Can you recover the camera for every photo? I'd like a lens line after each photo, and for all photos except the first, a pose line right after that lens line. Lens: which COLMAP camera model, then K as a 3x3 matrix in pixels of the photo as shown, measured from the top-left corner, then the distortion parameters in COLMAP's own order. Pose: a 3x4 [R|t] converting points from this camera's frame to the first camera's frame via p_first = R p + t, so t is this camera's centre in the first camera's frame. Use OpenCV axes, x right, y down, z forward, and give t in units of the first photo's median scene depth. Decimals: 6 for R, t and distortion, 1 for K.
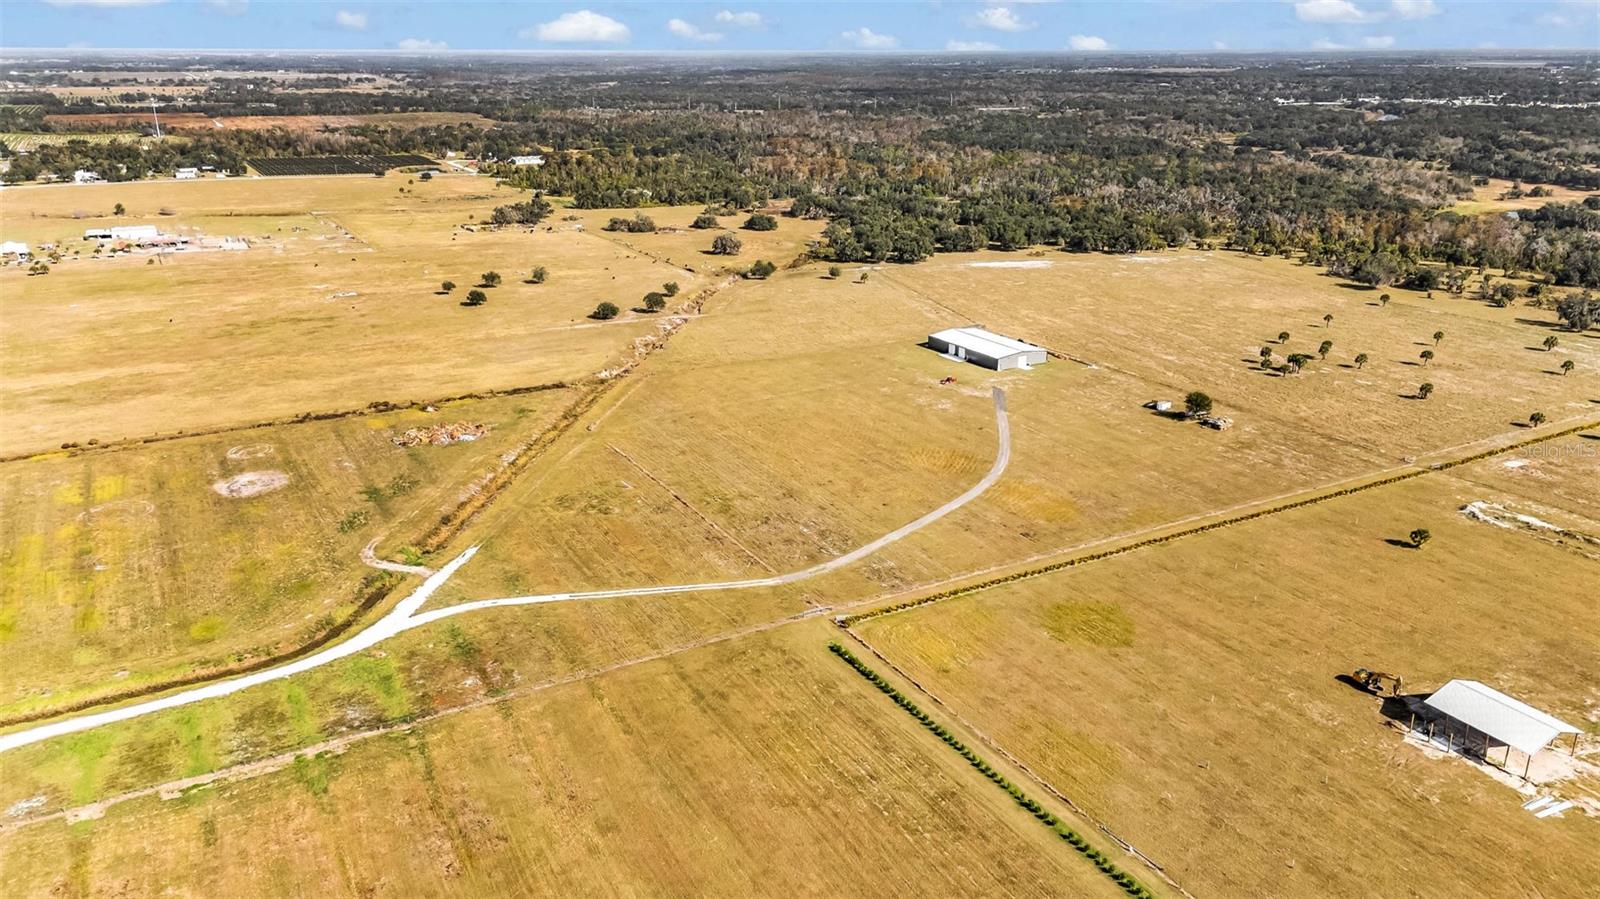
lens RADIAL K [[1171.4, 0, 800.0], [0, 1171.4, 449.5], [0, 0, 1]] dist [0.071505, -0.062904]
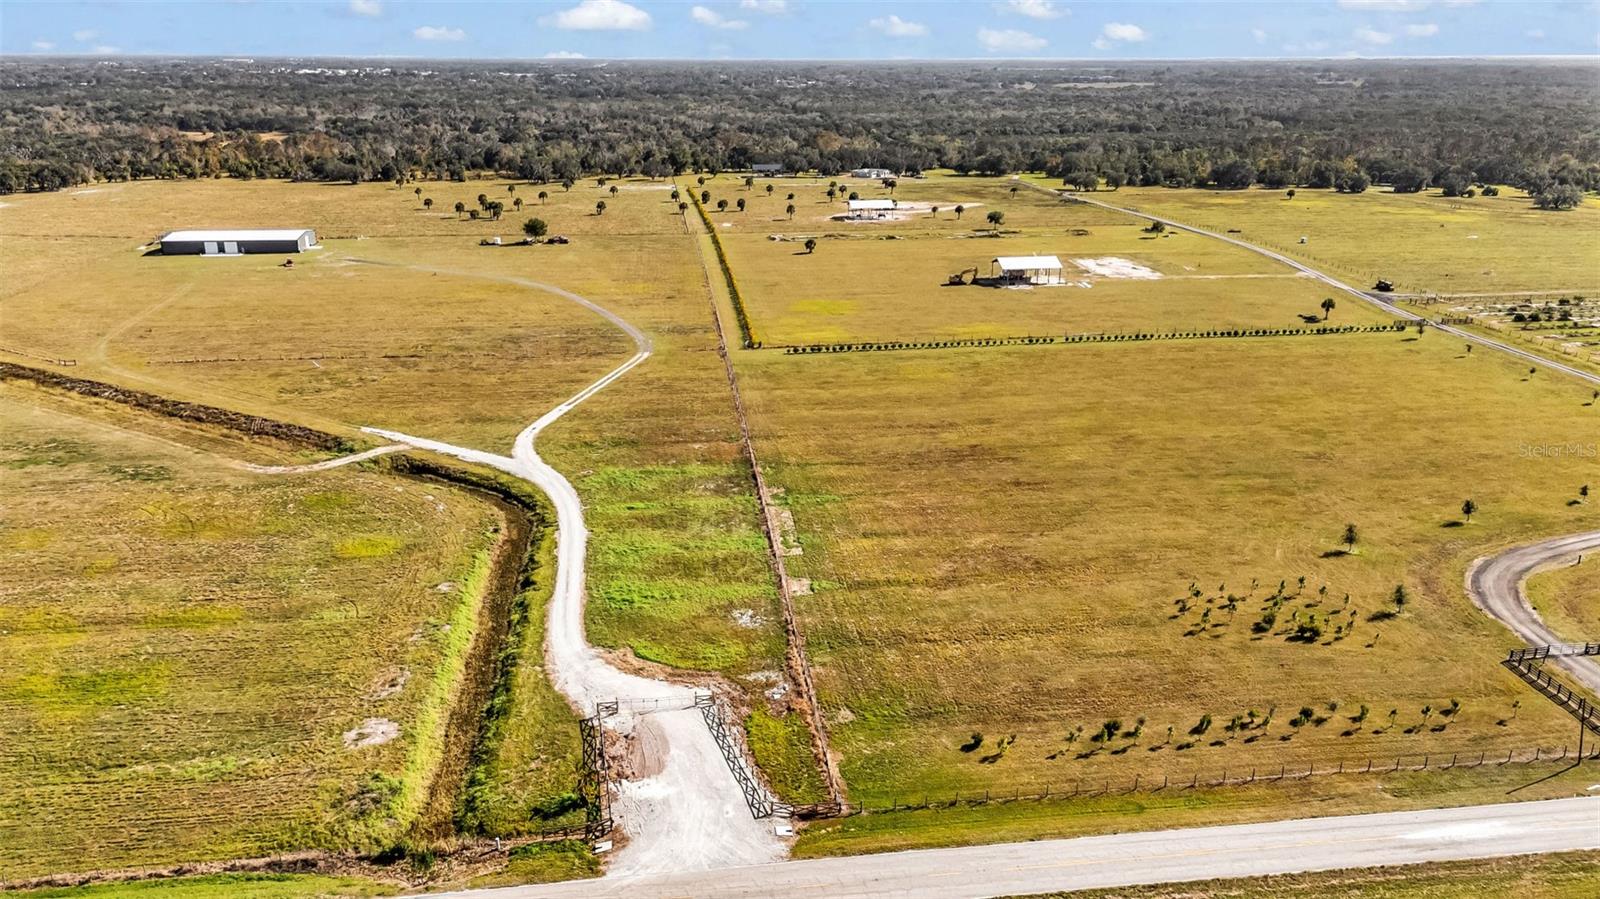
lens RADIAL K [[1179.6, 0, 800.0], [0, 1179.6, 449.5], [0, 0, 1]] dist [0.068420, -0.064381]
pose [[0.377444, -0.291780, 0.878863, -0.392888], [0.296613, 0.937154, 0.183747, 0.017194], [-0.877244, 0.191328, 0.440269, 0.181783]]
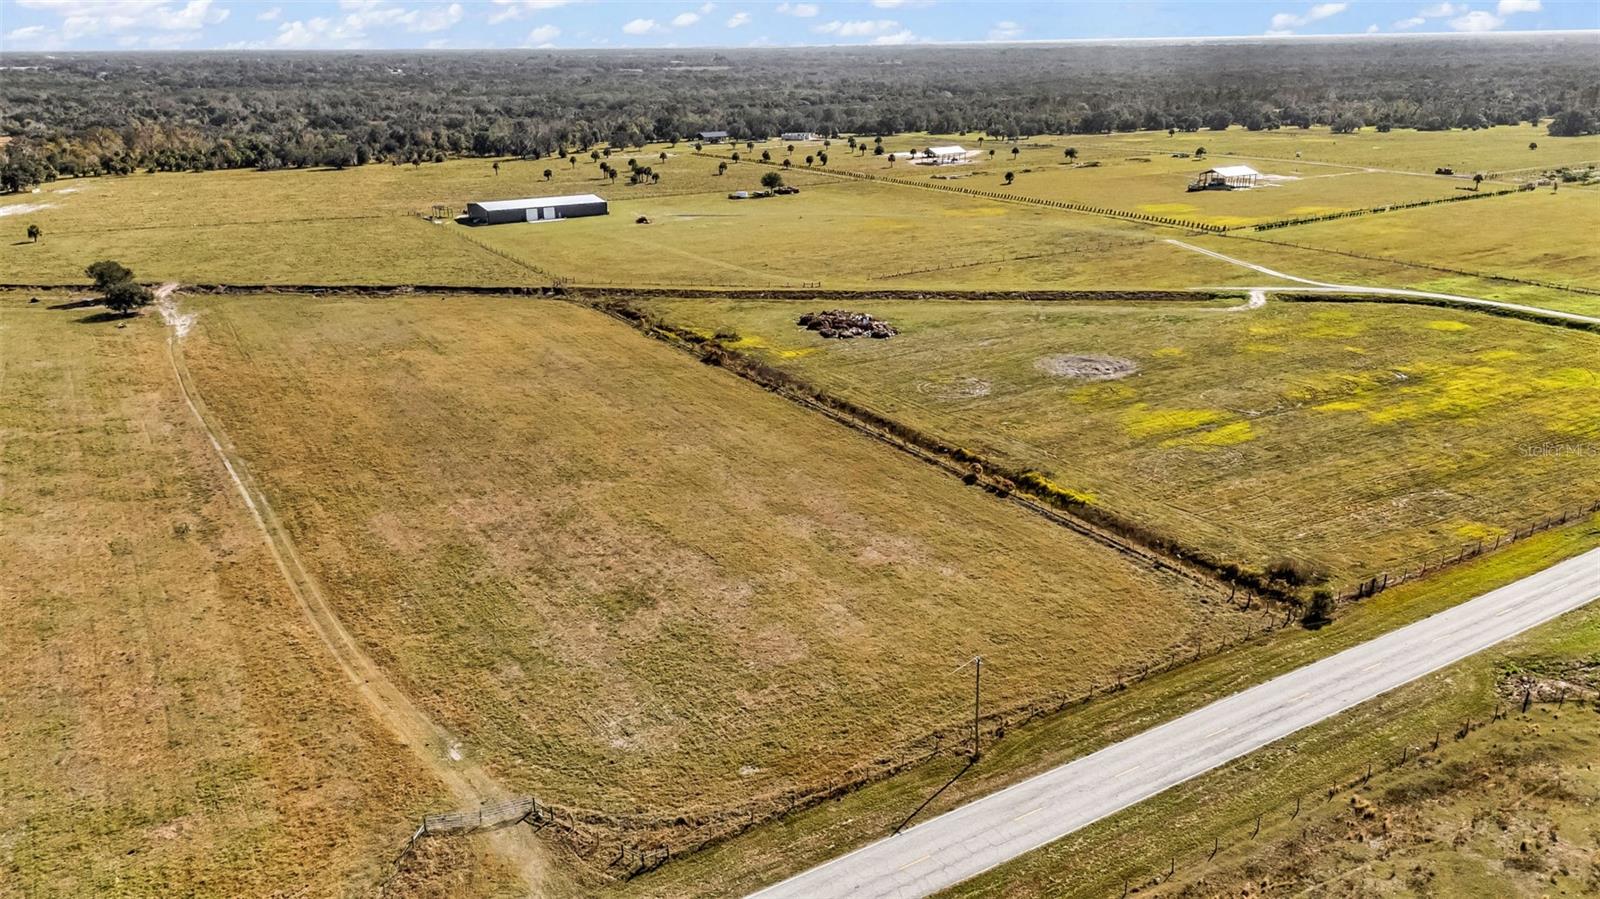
lens RADIAL K [[1171.4, 0, 800.0], [0, 1171.4, 449.5], [0, 0, 1]] dist [0.071505, -0.062904]
pose [[-0.038838, -0.325772, 0.944650, -0.587384], [0.332863, 0.887153, 0.319629, -0.107516], [-0.942175, 0.326853, 0.073982, 0.586554]]
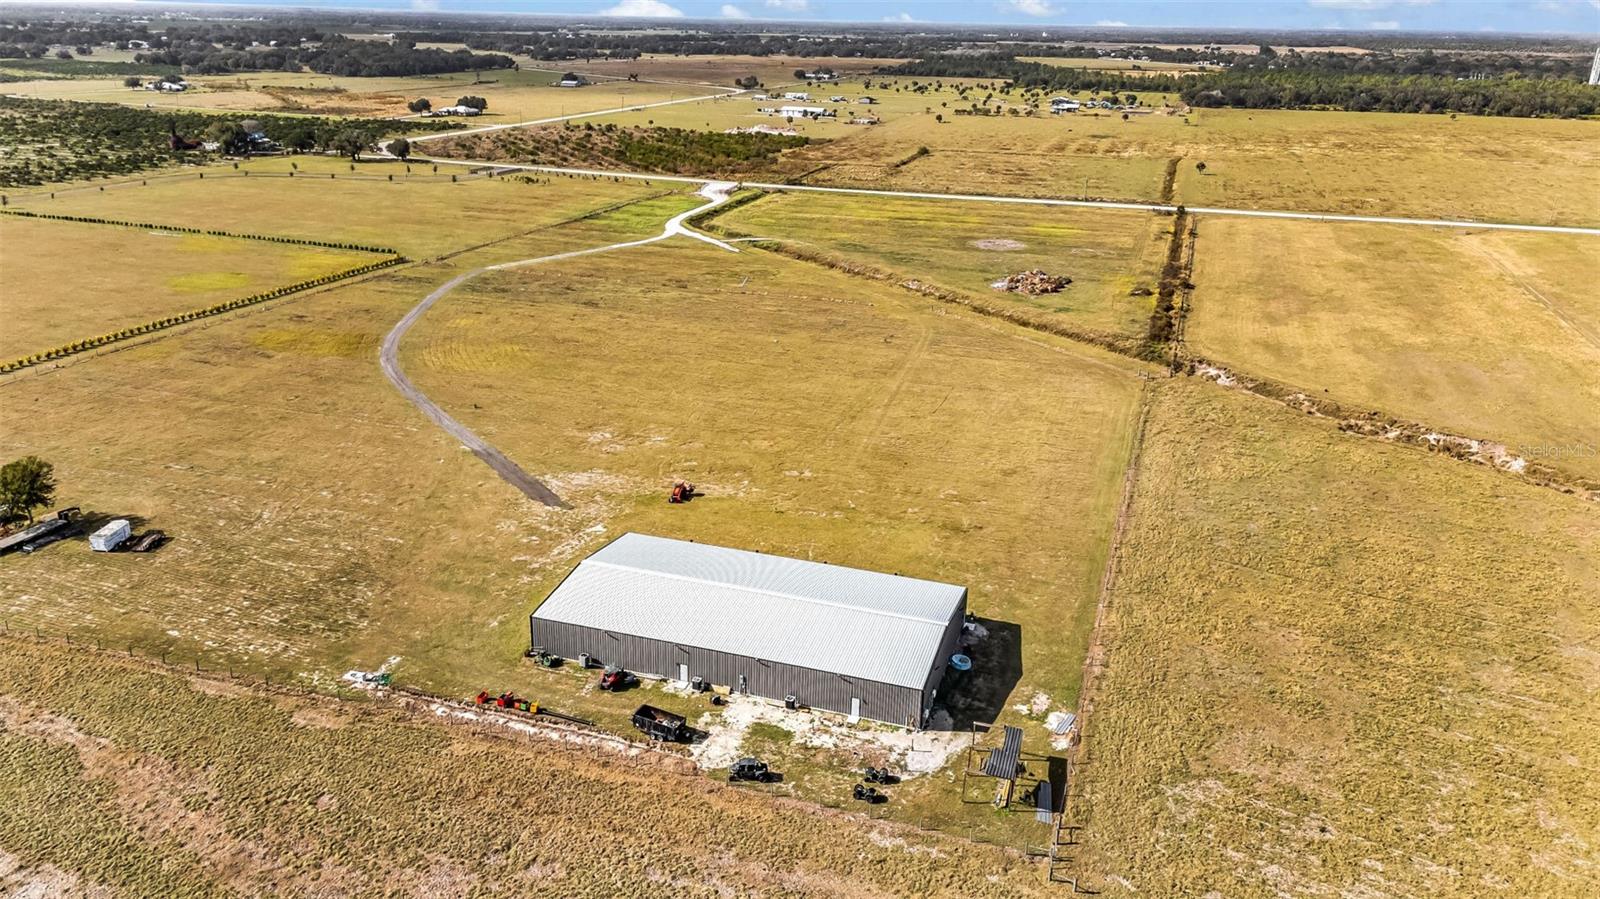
lens RADIAL K [[1171.4, 0, 800.0], [0, 1171.4, 449.5], [0, 0, 1]] dist [0.071505, -0.062904]
pose [[-0.738762, 0.219563, -0.637199, 0.240622], [-0.236448, 0.800917, 0.550112, -0.207966], [0.631128, 0.557066, -0.539772, 0.839205]]
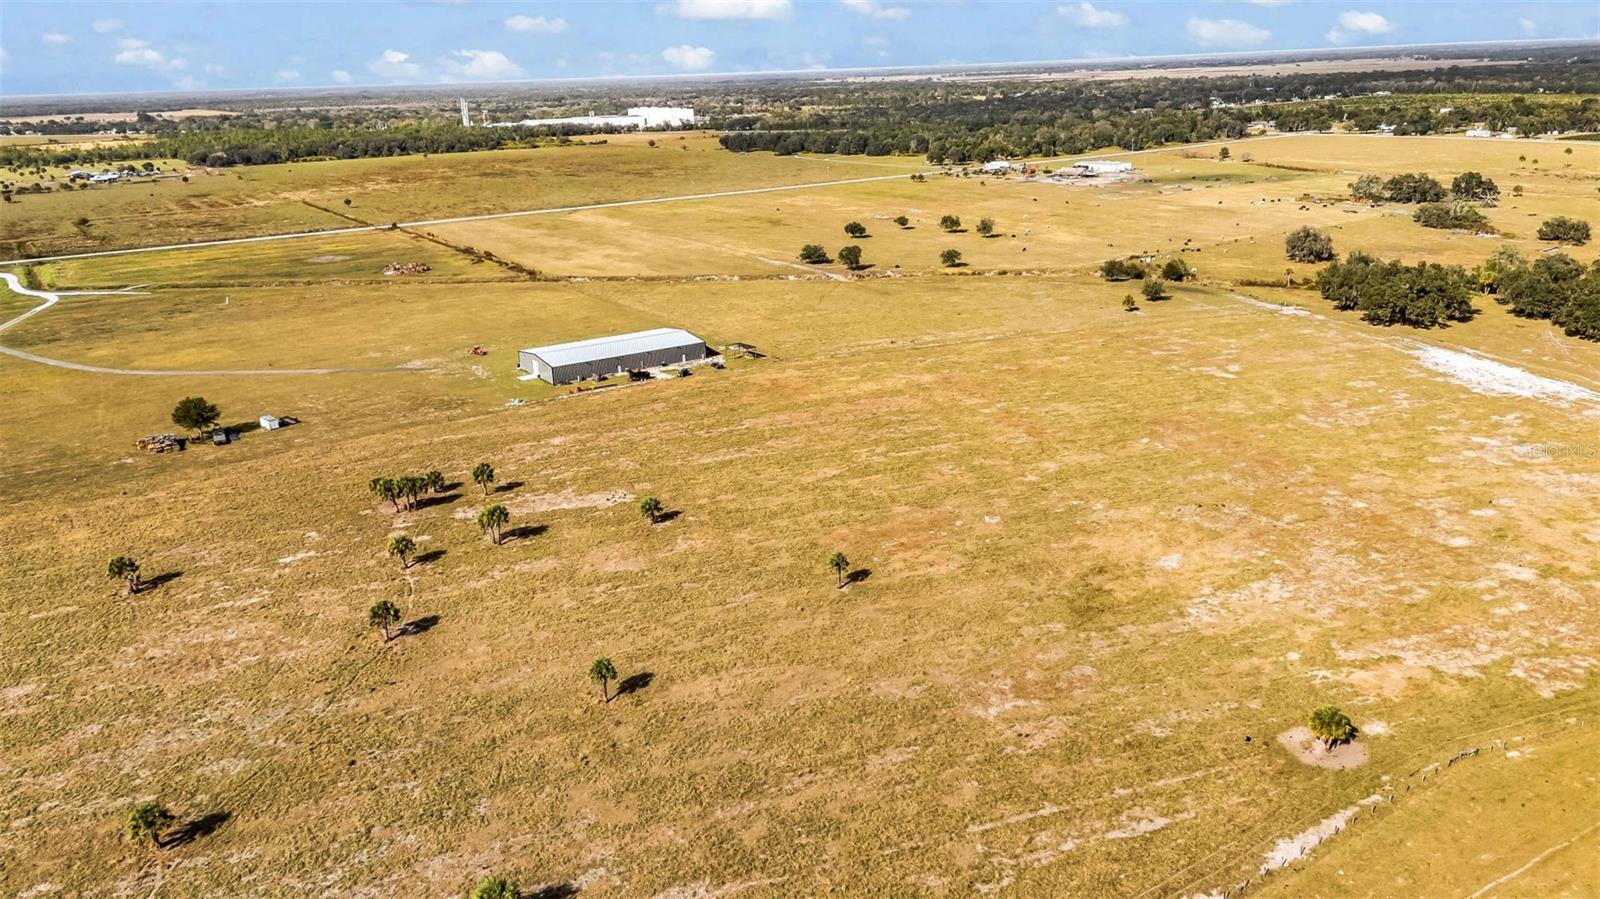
lens RADIAL K [[1171.4, 0, 800.0], [0, 1171.4, 449.5], [0, 0, 1]] dist [0.071505, -0.062904]
pose [[0.067339, 0.306568, -0.949464, 0.618438], [-0.290234, 0.916490, 0.275337, -0.189344], [0.954584, 0.257025, 0.150692, 0.746953]]
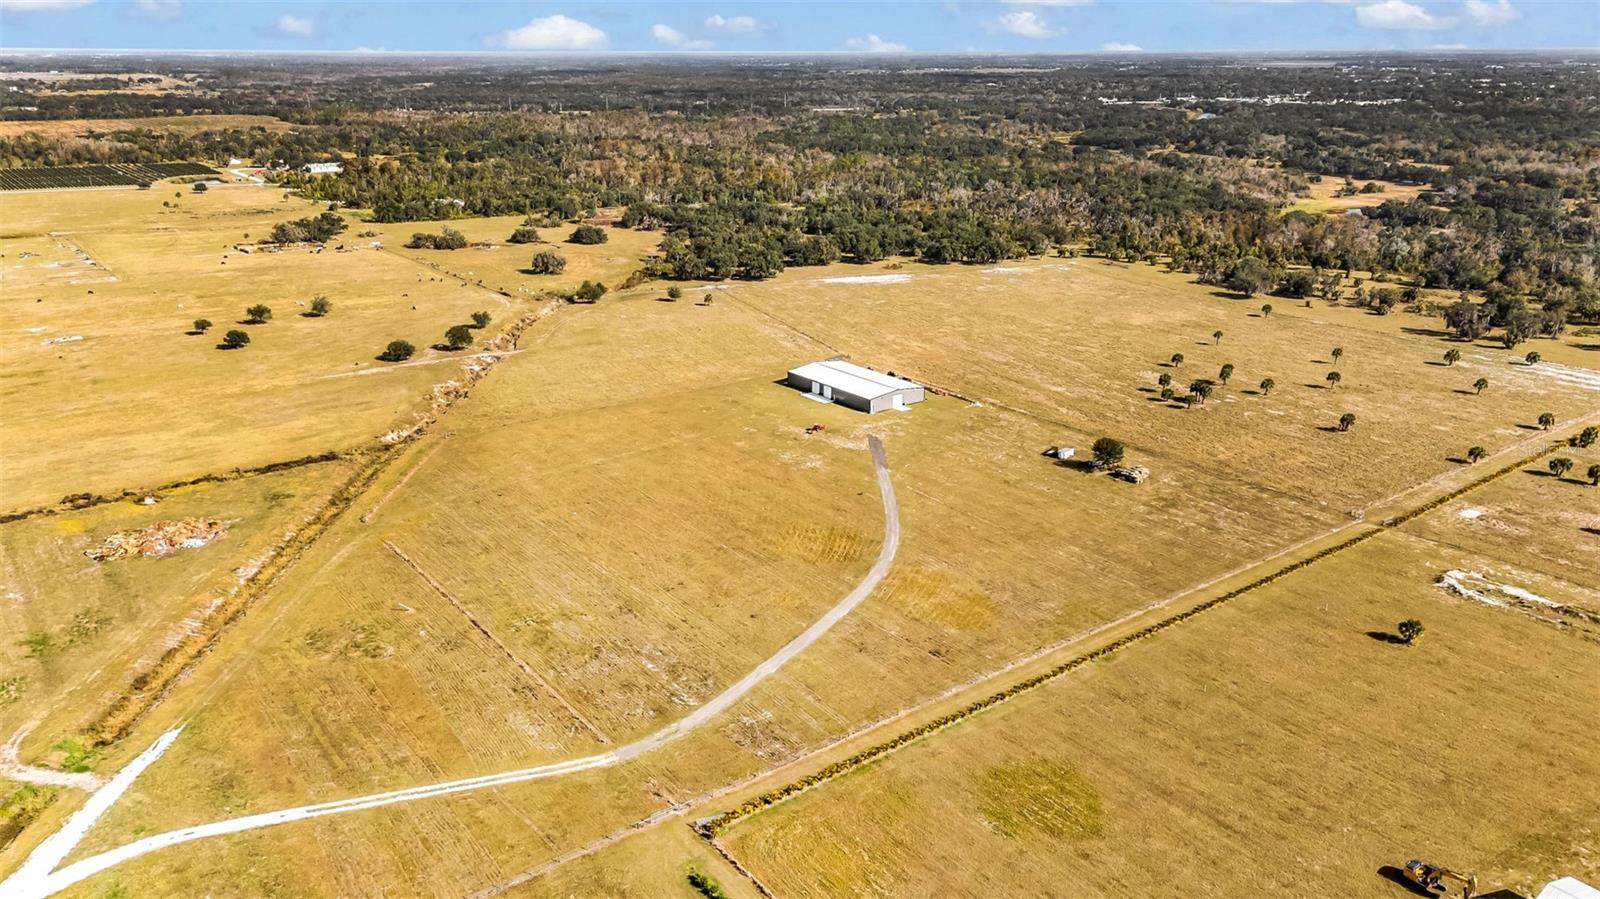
lens RADIAL K [[1171.4, 0, 800.0], [0, 1171.4, 449.5], [0, 0, 1]] dist [0.071505, -0.062904]
pose [[0.990592, -0.044545, 0.129394, 0.004092], [0.044636, 0.999001, 0.002200, -0.031395], [-0.129363, 0.003597, 0.991591, 0.111997]]
